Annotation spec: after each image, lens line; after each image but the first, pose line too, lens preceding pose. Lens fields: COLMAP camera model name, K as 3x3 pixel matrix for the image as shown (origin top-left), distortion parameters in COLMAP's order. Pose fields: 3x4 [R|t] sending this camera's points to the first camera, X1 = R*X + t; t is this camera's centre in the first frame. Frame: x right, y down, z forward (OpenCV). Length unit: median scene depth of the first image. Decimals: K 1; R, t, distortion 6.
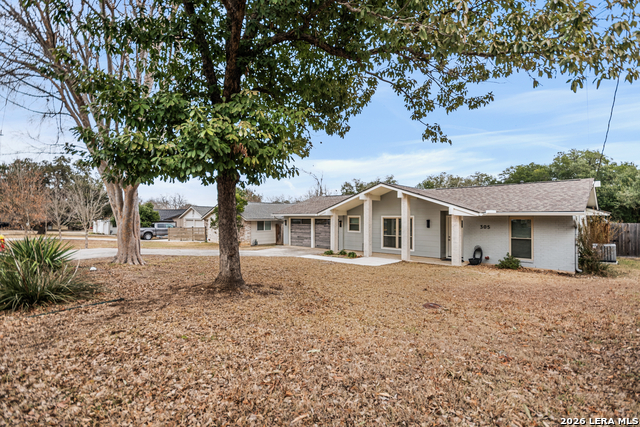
lens RADIAL K [[314.7, 0, 319.8], [0, 314.7, 216.2], [0, 0, 1]] dist [-0.000363, -0.000063]
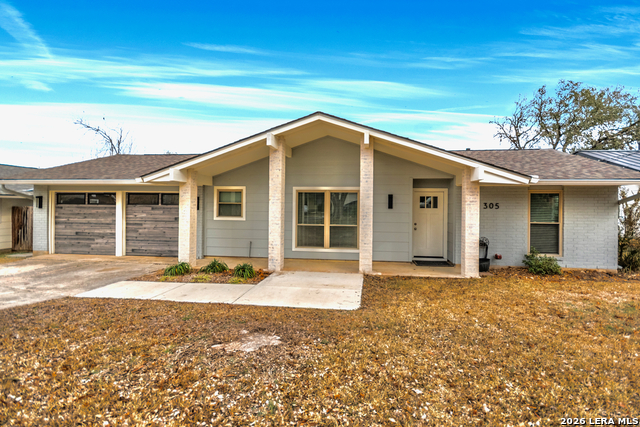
lens RADIAL K [[292.0, 0, 320.0], [0, 292.0, 208.4], [0, 0, 1]] dist [0.003519, -0.000027]
pose [[0.799244, -0.007785, 0.600956, -0.054996], [-0.005732, 0.999772, 0.020576, 0.023727], [-0.600979, -0.019890, 0.799017, 0.584280]]
